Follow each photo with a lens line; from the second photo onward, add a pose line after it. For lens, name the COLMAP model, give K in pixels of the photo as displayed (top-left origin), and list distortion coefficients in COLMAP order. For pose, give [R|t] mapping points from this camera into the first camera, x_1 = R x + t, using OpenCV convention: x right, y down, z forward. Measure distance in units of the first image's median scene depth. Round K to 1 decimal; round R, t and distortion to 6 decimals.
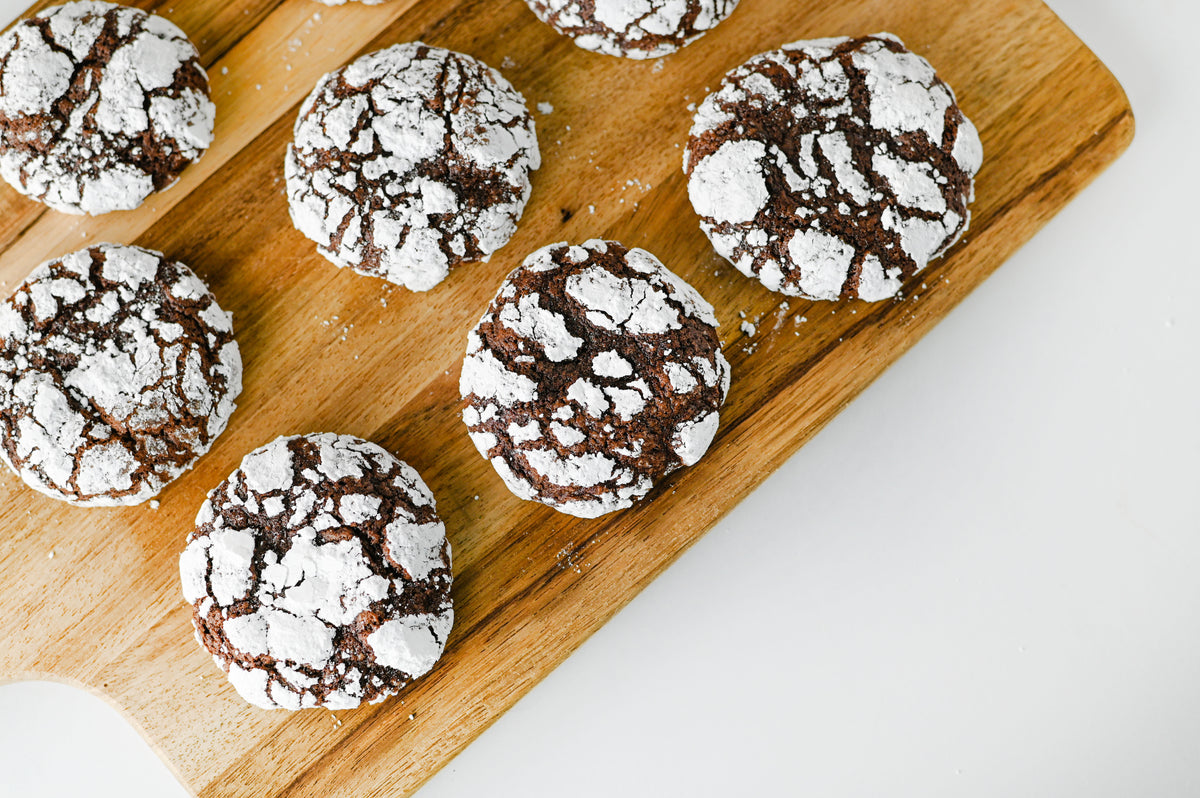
lens RADIAL K [[1897.4, 0, 600.0], [0, 1897.4, 399.0], [0, 0, 1]] dist [-0.159121, 0.081336]
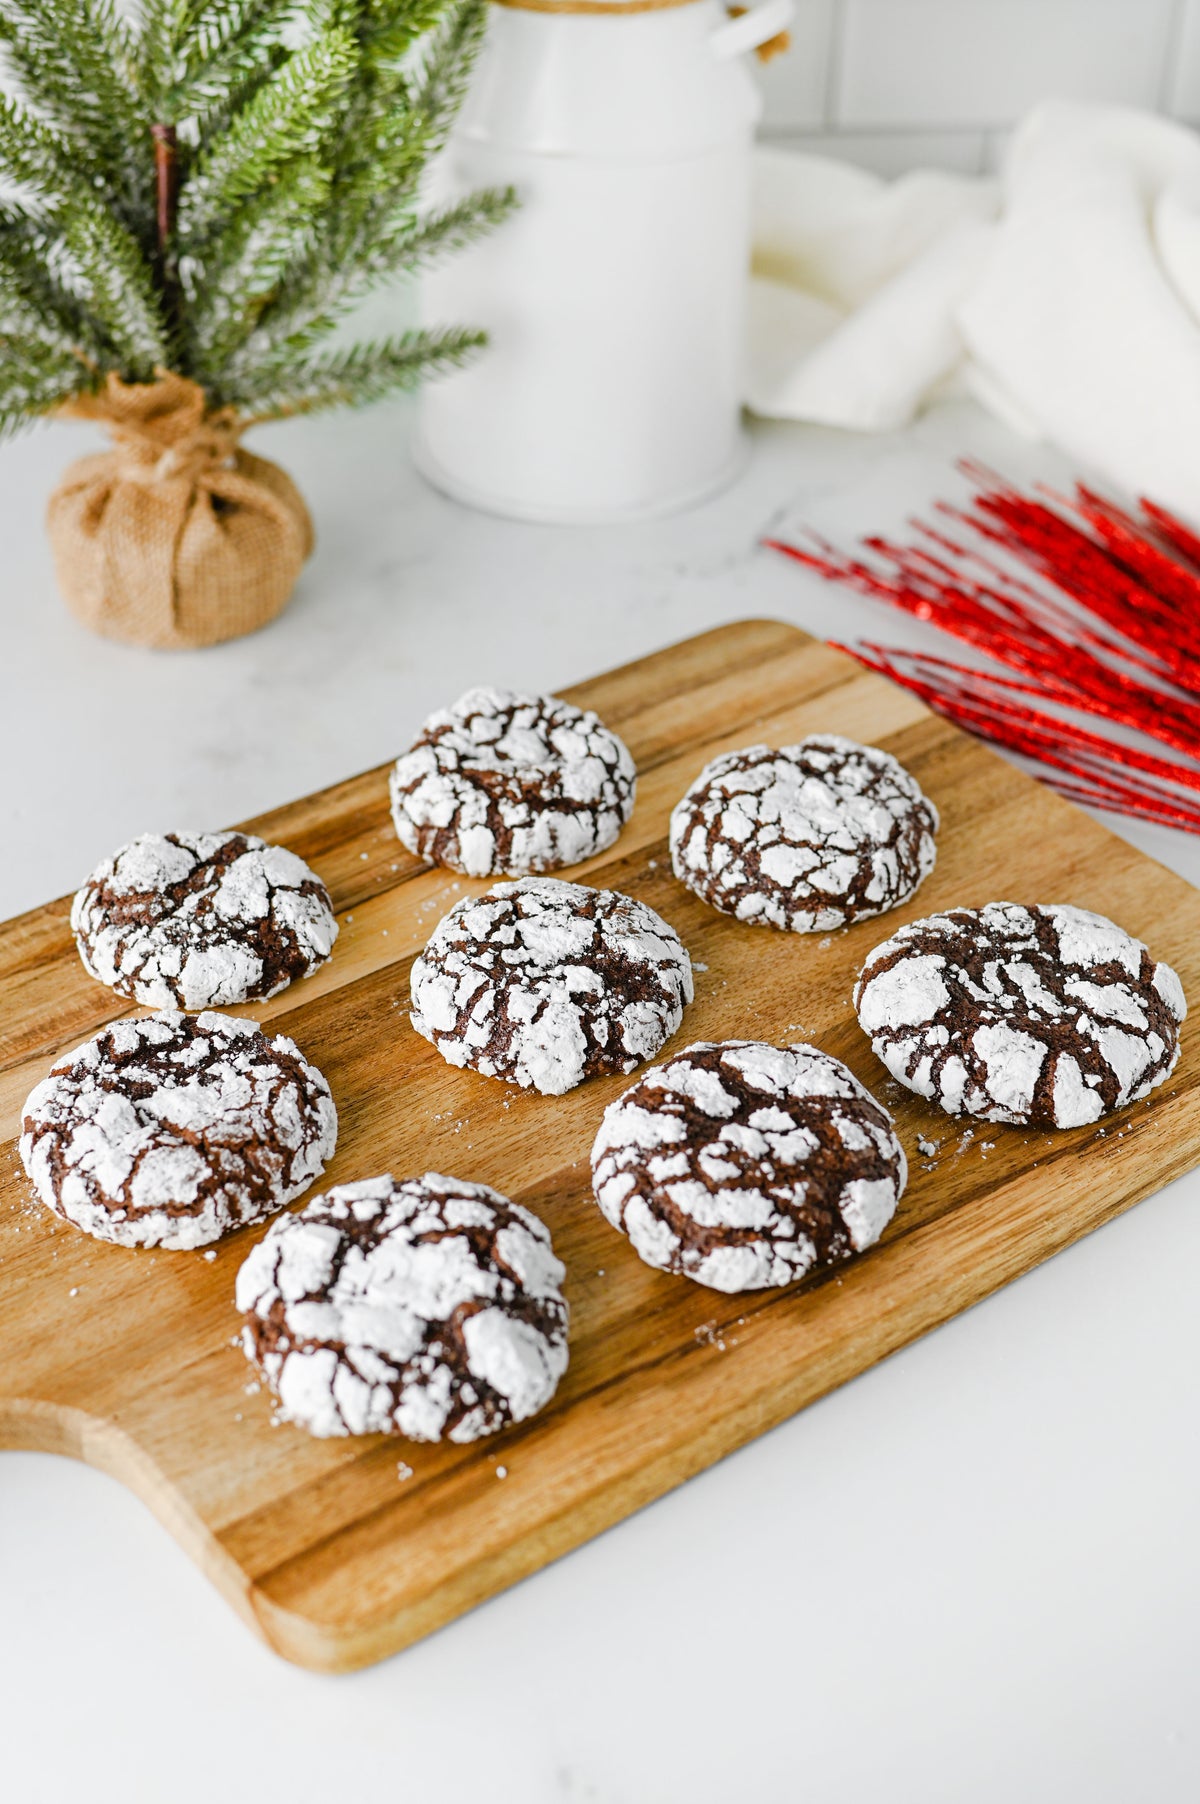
lens RADIAL K [[2768.5, 0, 600.0], [0, 2768.5, 902.0], [0, 0, 1]] dist [-0.140593, 0.065641]
pose [[0.997657, 0.056788, -0.038154, -0.029198], [-0.067675, 0.737352, -0.672110, 0.750046], [-0.010035, 0.673117, 0.739468, -0.000513]]
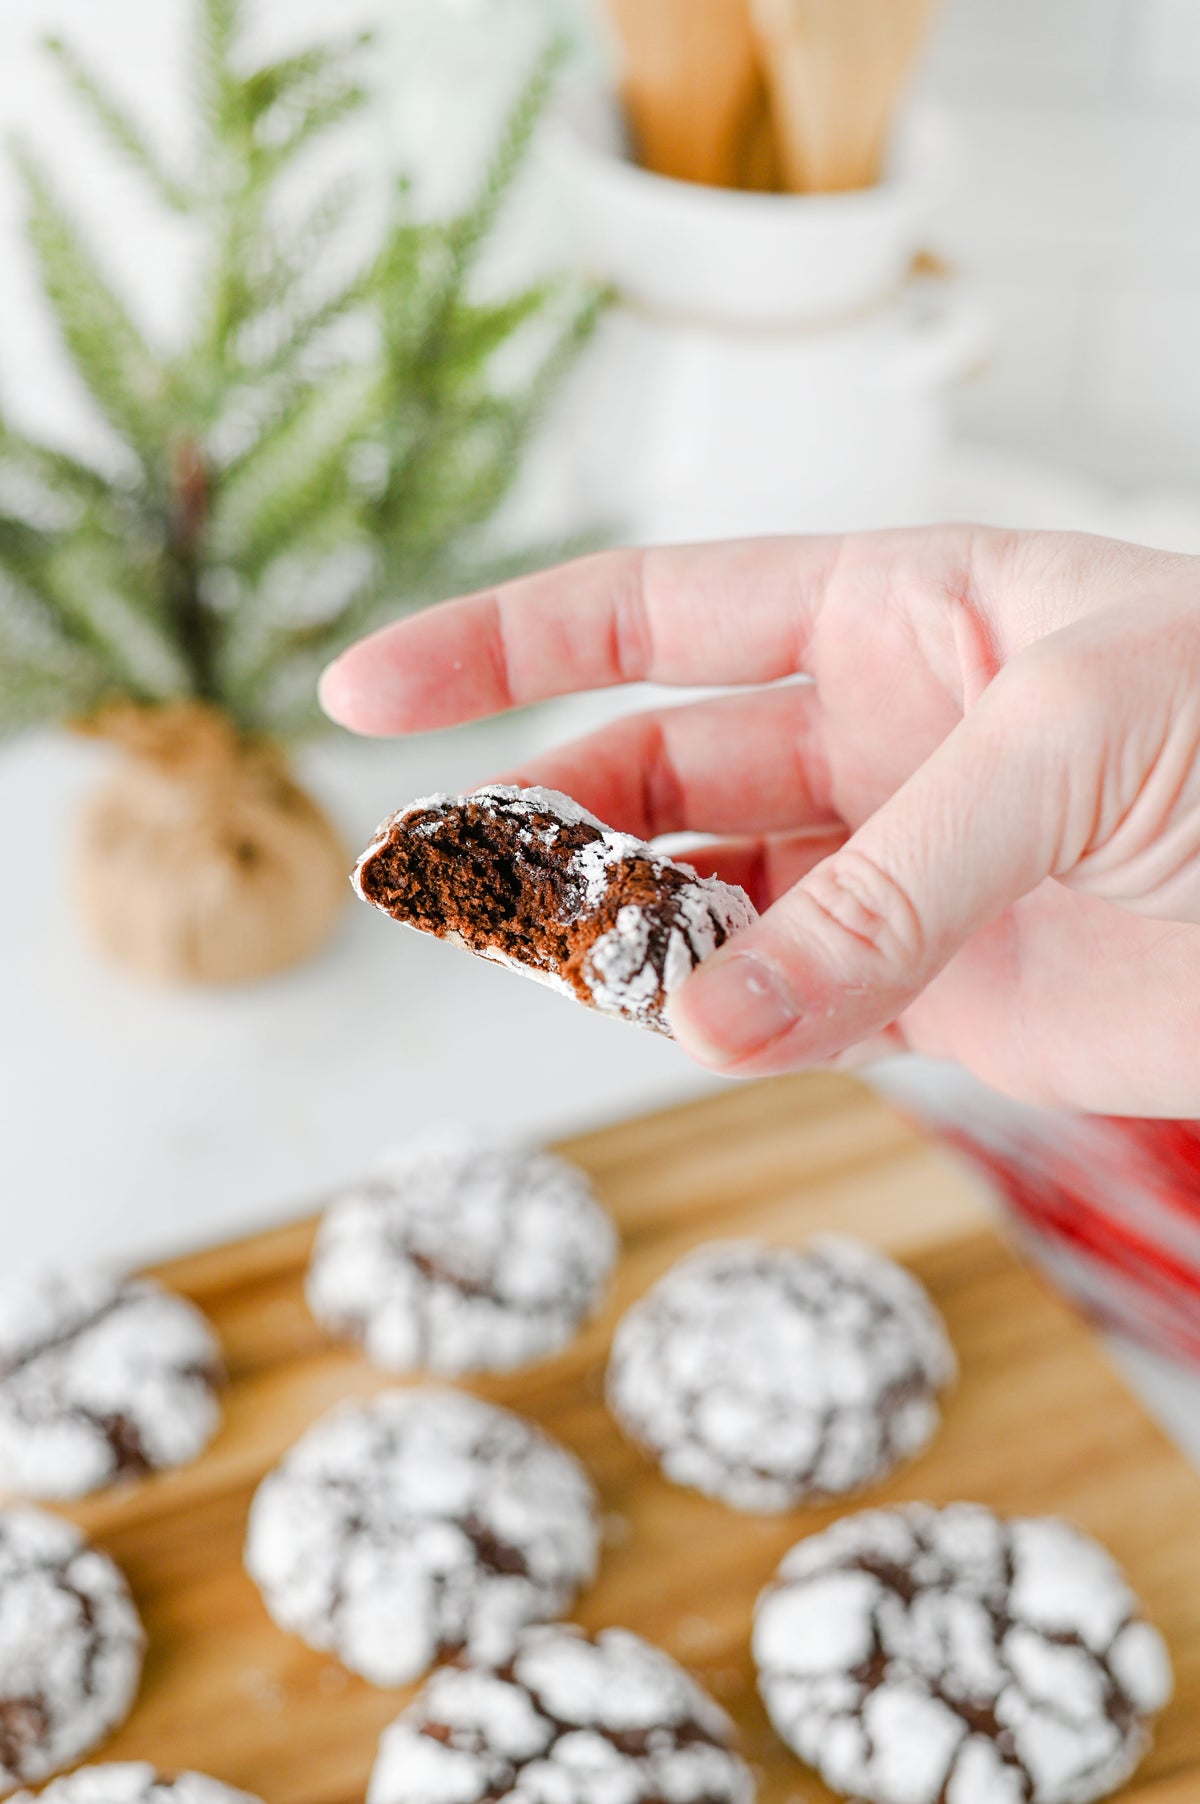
lens RADIAL K [[2889.0, 0, 600.0], [0, 2889.0, 902.0], [0, 0, 1]] dist [-0.164482, 0.064852]
pose [[0.962264, 0.186299, -0.198344, 0.158459], [-0.271453, 0.708081, -0.651870, 0.450829], [0.019001, 0.681112, 0.731933, -0.036271]]
